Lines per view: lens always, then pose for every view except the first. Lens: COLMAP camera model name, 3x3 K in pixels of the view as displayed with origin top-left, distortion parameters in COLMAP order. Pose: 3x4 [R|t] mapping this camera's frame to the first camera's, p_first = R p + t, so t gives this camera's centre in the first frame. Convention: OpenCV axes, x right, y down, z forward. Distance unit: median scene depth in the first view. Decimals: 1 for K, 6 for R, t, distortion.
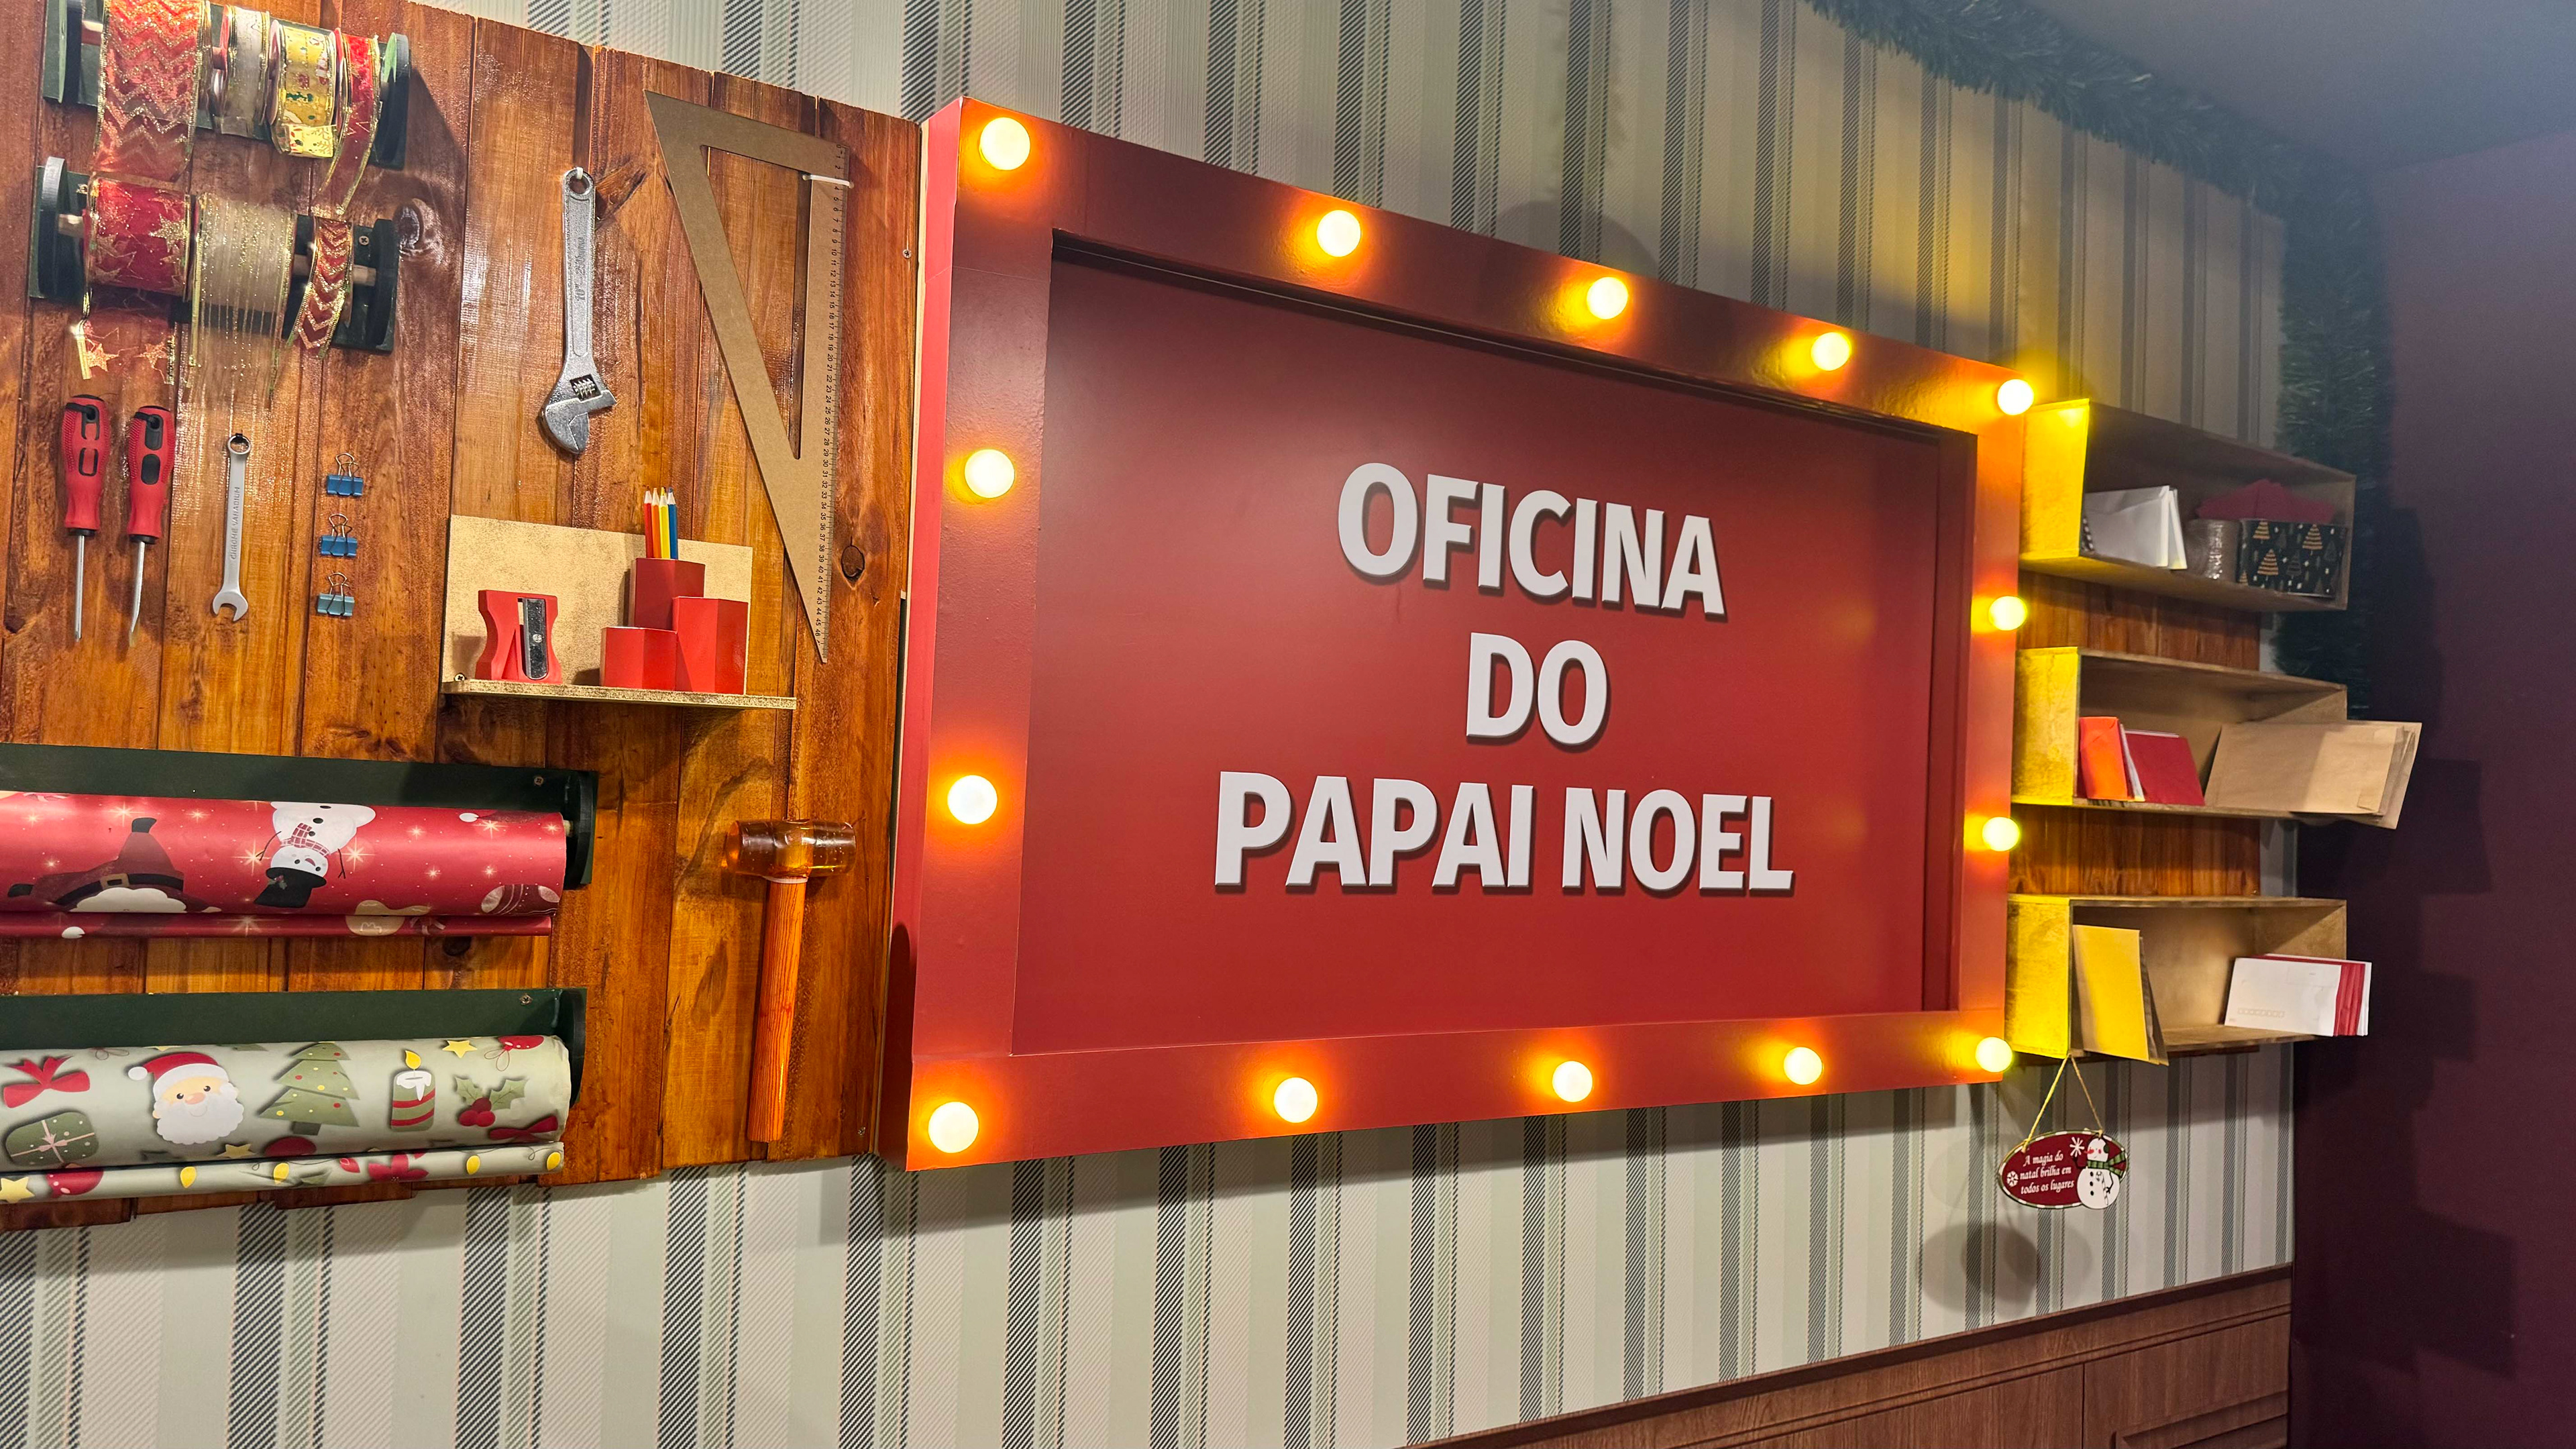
lens RADIAL K [[1848.6, 0, 1234.3], [0, 1848.6, 726.9], [0, 0, 1]] dist [0.147012, -0.298087]
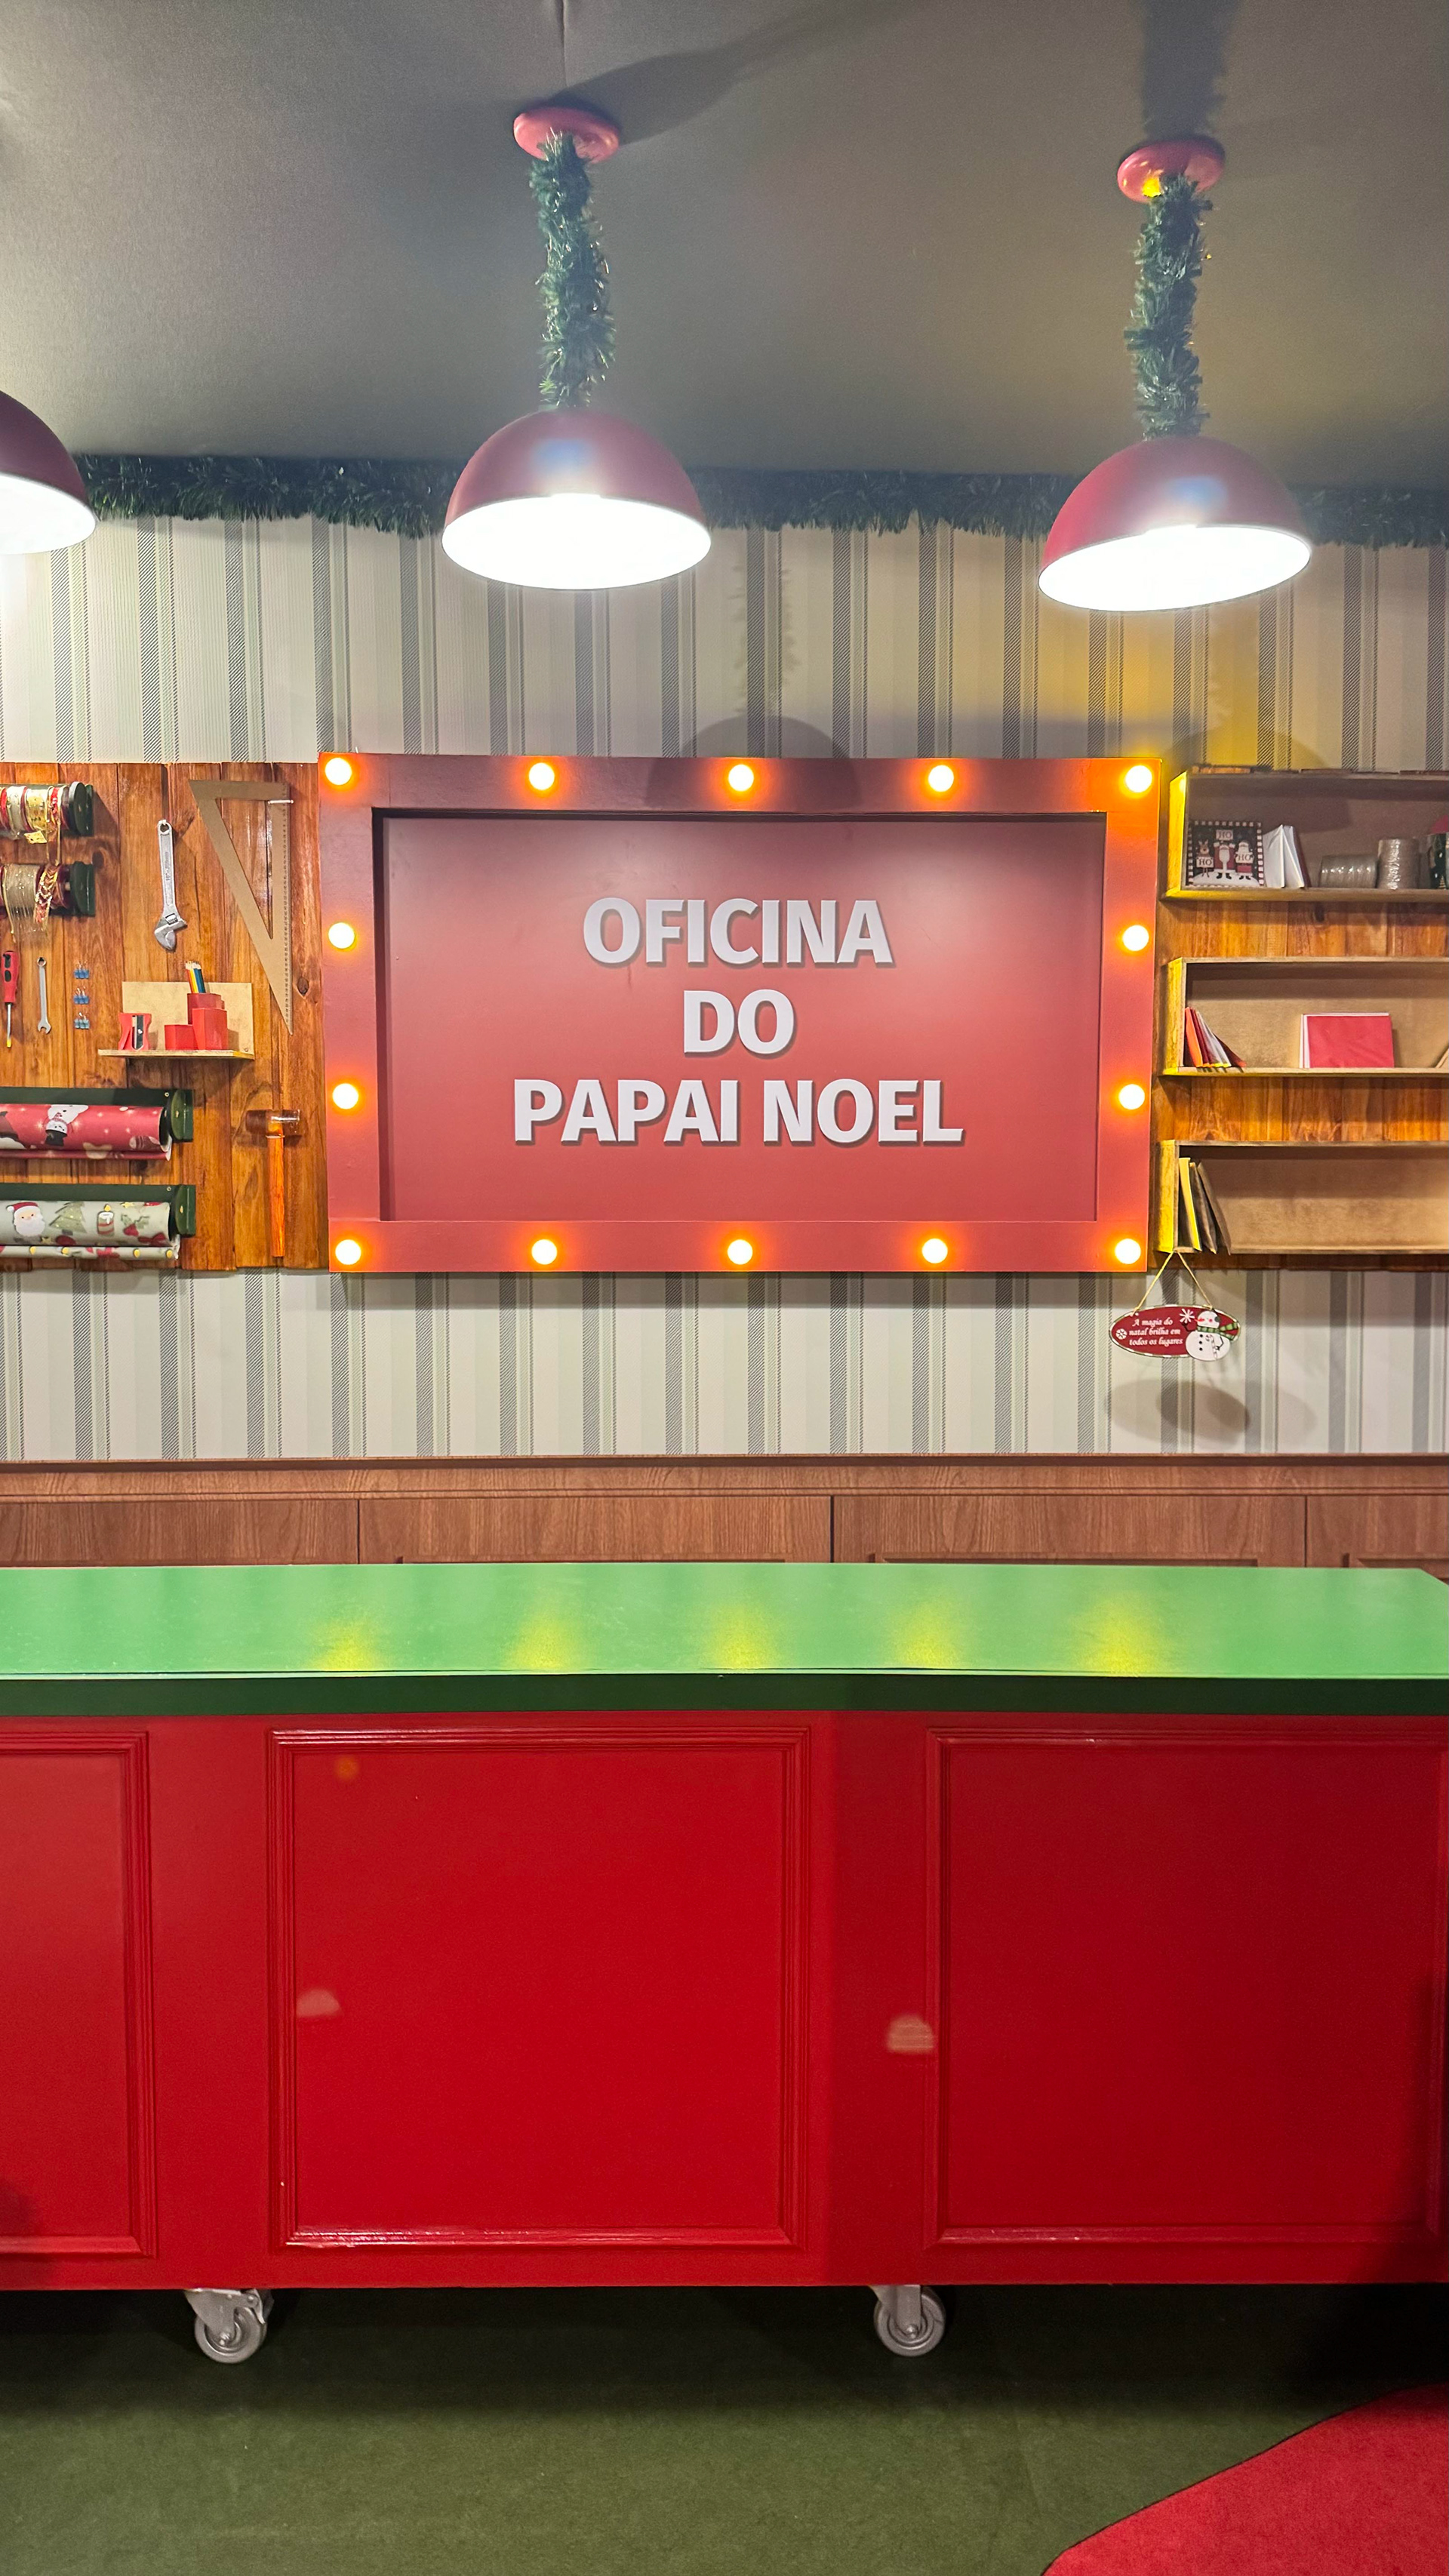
lens RADIAL K [[1848.5, 0, 724.5], [0, 1848.5, 1288.0], [0, 0, 1]] dist [0.147012, -0.298087]
pose [[0.832188, -0.003038, -0.554486, 1.111424], [0.048902, 0.996491, 0.067934, 0.107763], [0.552333, -0.083649, 0.829416, -0.413910]]
